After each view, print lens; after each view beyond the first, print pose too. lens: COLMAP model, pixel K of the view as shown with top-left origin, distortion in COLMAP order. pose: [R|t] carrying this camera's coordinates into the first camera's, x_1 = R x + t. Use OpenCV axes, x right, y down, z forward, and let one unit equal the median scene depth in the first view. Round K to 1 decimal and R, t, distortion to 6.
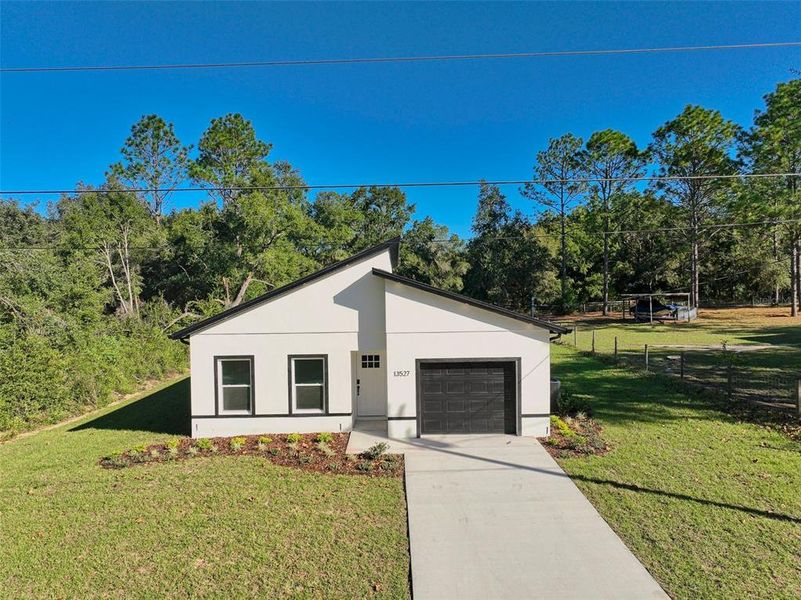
lens RADIAL K [[563.3, 0, 400.5], [0, 563.3, 300.0], [0, 0, 1]] dist [-0.006301, 0.020302]
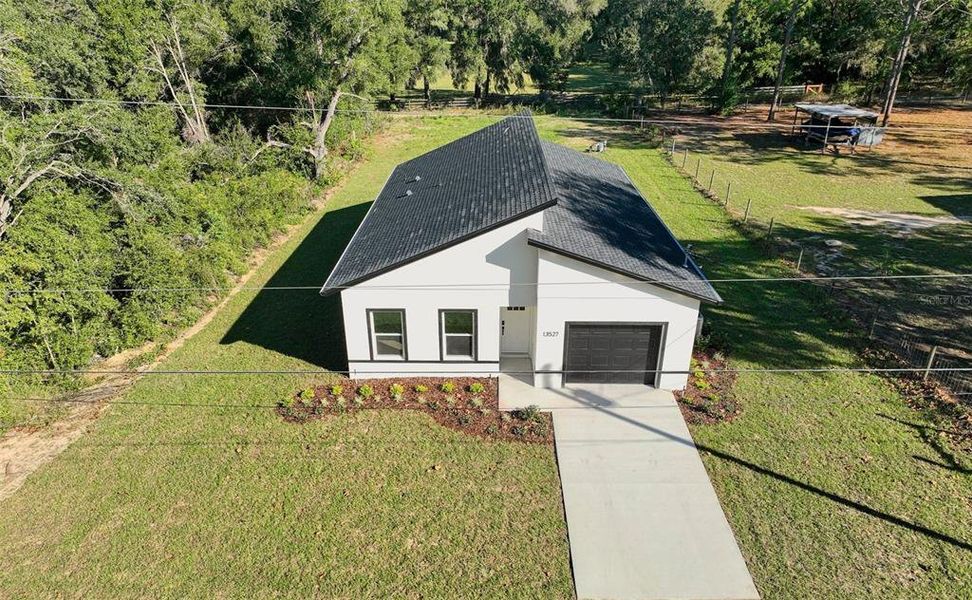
lens RADIAL K [[680.2, 0, 486.6], [0, 680.2, 367.6], [0, 0, 1]] dist [0.005350, 0.004580]
pose [[0.999734, 0.021056, -0.009449, -0.098048], [-0.014386, 0.888708, 0.458249, -0.367501], [0.018046, -0.457991, 0.888774, -0.135465]]
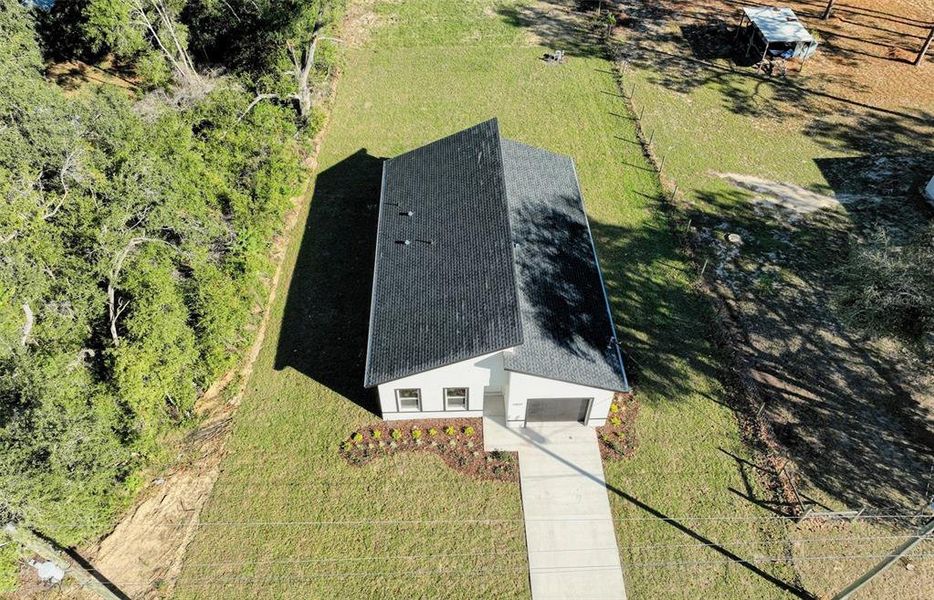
lens RADIAL K [[663.2, 0, 467.2], [0, 663.2, 342.0], [0, 0, 1]] dist [0.002457, 0.008894]
pose [[0.999448, -0.007371, 0.032384, -0.189350], [-0.019348, 0.663293, 0.748110, -1.309702], [-0.026994, -0.748324, 0.662784, -0.092625]]
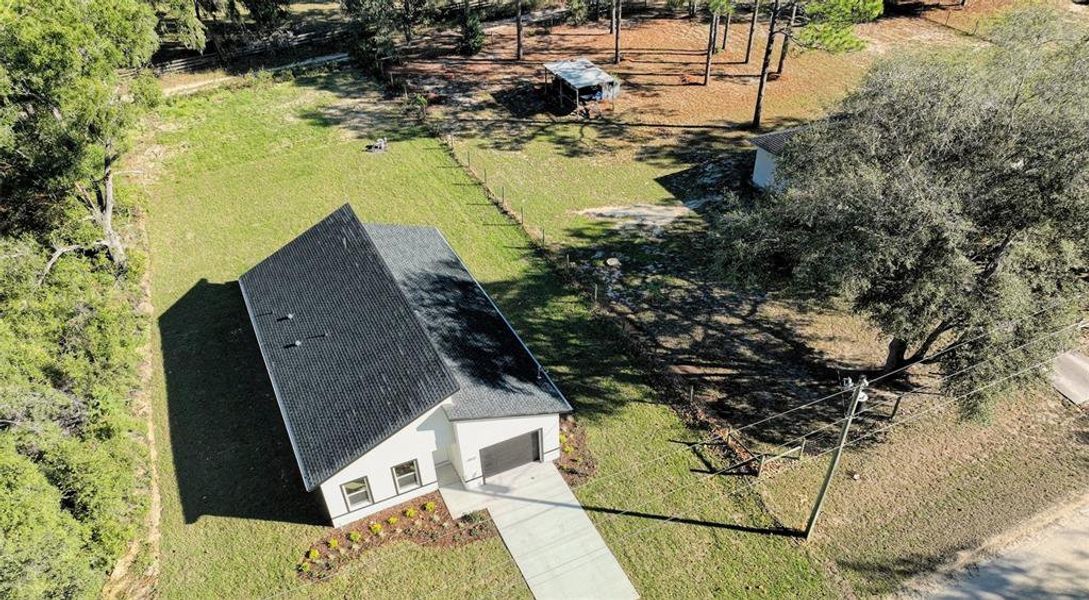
lens RADIAL K [[775.2, 0, 544.5], [0, 775.2, 403.4], [0, 0, 1]] dist [0.006535, 0.004452]
pose [[0.905286, -0.294843, 0.305819, -0.394325], [0.018766, 0.746962, 0.664602, -1.300358], [-0.424388, -0.595916, 0.681747, -0.396369]]
